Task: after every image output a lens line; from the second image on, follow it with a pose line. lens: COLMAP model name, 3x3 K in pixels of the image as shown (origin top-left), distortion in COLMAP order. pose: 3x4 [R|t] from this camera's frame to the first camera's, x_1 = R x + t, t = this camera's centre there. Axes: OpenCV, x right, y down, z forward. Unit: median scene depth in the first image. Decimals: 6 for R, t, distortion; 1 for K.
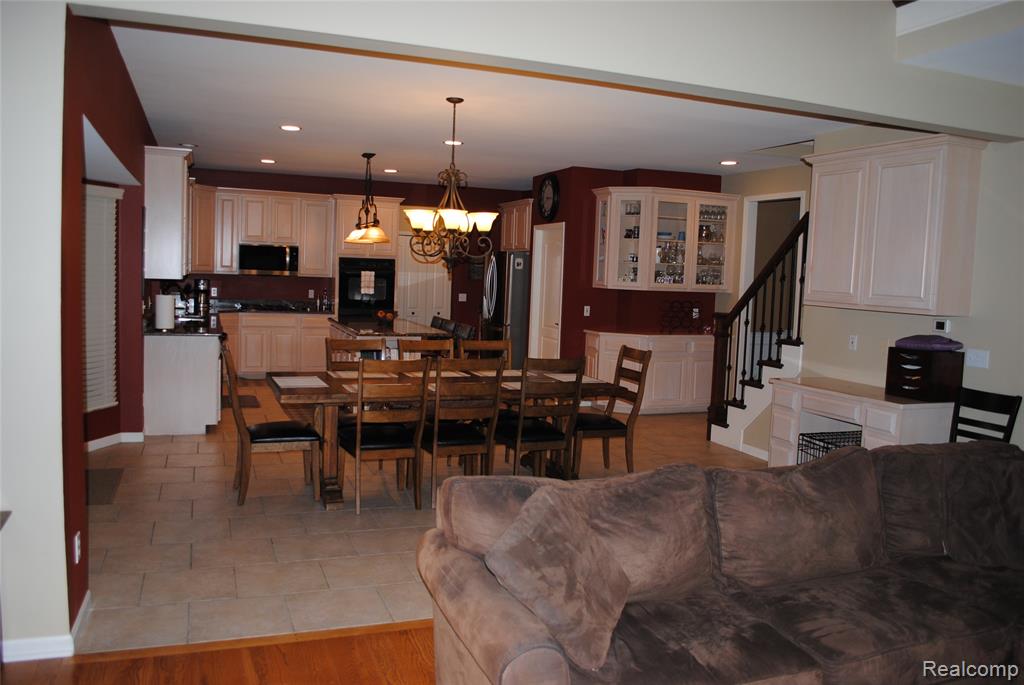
lens RADIAL K [[811.8, 0, 508.9], [0, 811.8, 337.6], [0, 0, 1]] dist [-0.081290, 0.006311]
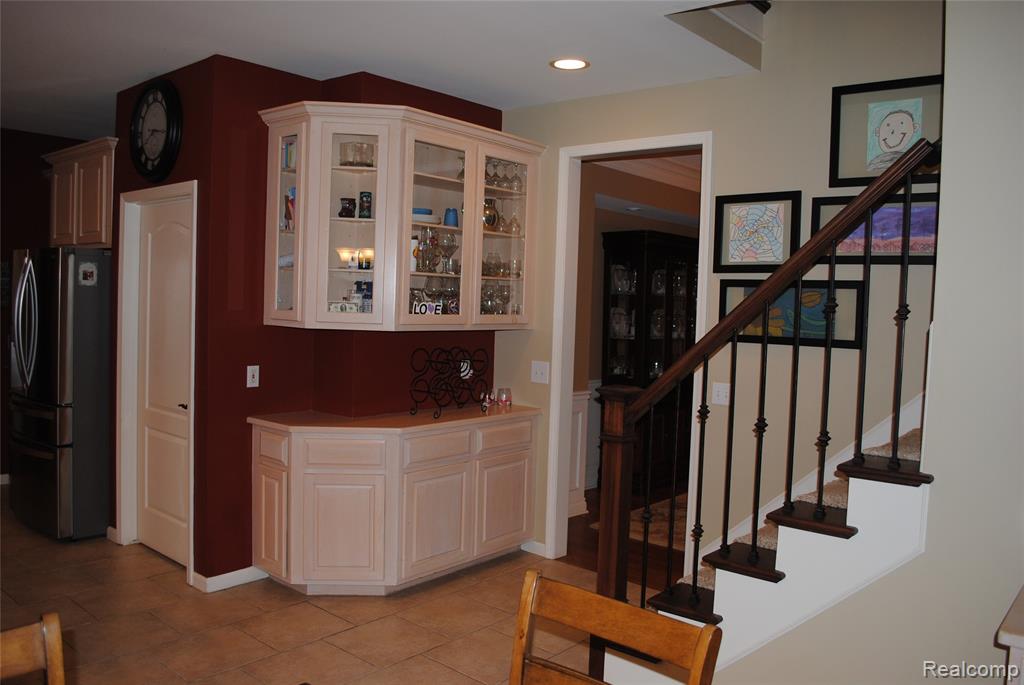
lens RADIAL K [[811.8, 0, 508.9], [0, 811.8, 337.6], [0, 0, 1]] dist [-0.081290, 0.006311]
pose [[0.878025, -0.029643, 0.477696, 0.006821], [0.038316, 0.999230, -0.008421, -0.047142], [-0.477079, 0.025697, 0.878485, 0.552688]]
